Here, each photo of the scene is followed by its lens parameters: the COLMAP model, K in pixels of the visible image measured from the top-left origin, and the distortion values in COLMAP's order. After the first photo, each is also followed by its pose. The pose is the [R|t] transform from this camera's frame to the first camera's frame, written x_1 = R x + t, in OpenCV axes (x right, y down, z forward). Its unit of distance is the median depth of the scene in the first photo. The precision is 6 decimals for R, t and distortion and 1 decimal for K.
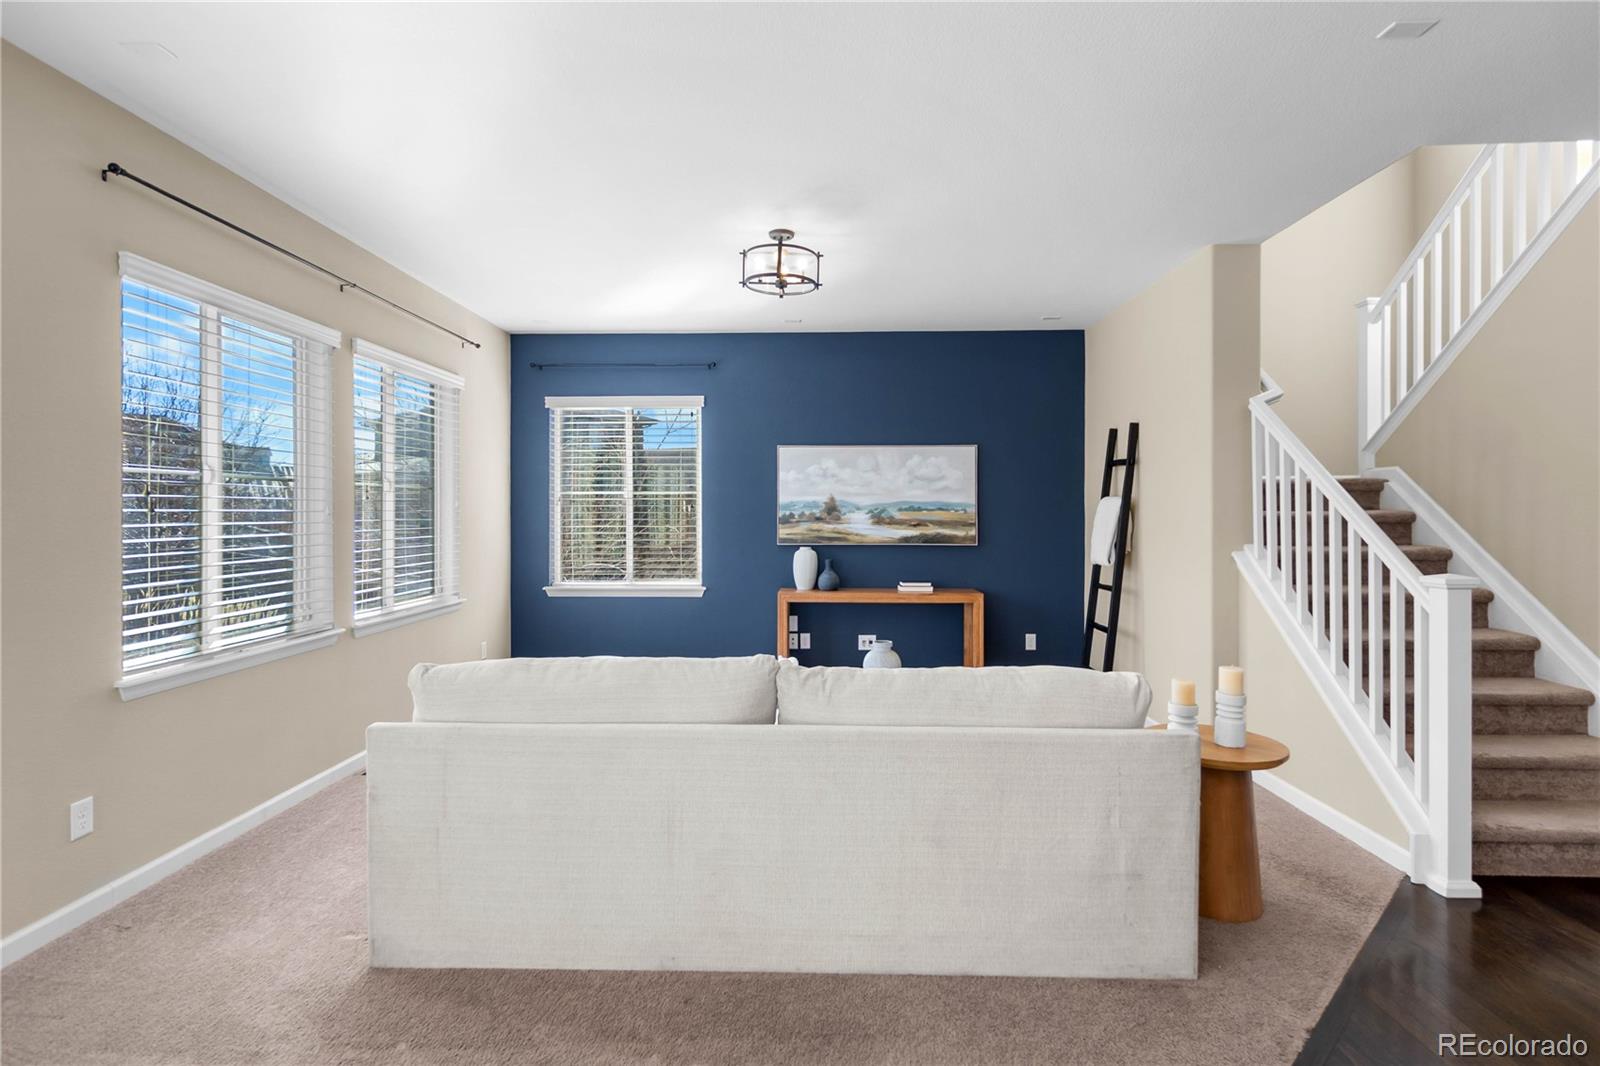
lens RADIAL K [[791.6, 0, 798.2], [0, 791.6, 516.9], [0, 0, 1]] dist [0.000409, -0.000670]
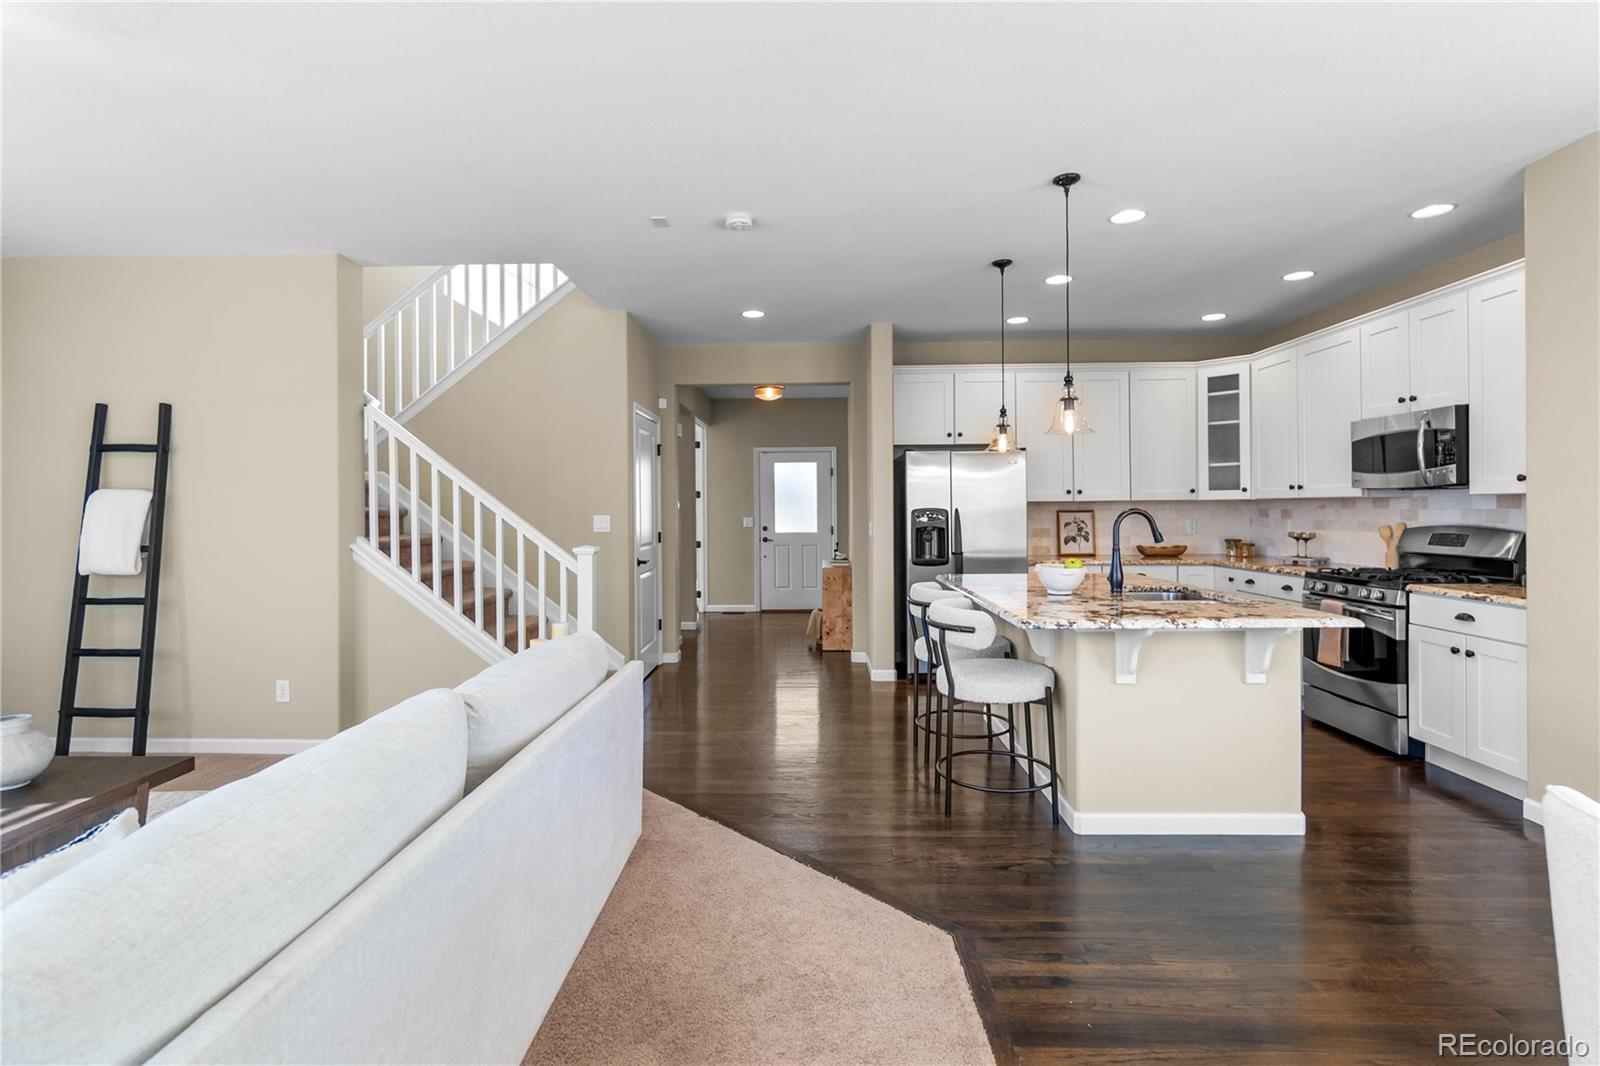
lens RADIAL K [[751.8, 0, 793.2], [0, 751.8, 511.9], [0, 0, 1]] dist [-0.005332, 0.000068]
pose [[0.007717, -0.001721, 0.999969, -0.316545], [0.010217, 0.999946, 0.001642, 0.003017], [-0.999918, 0.010204, 0.007734, 0.266018]]
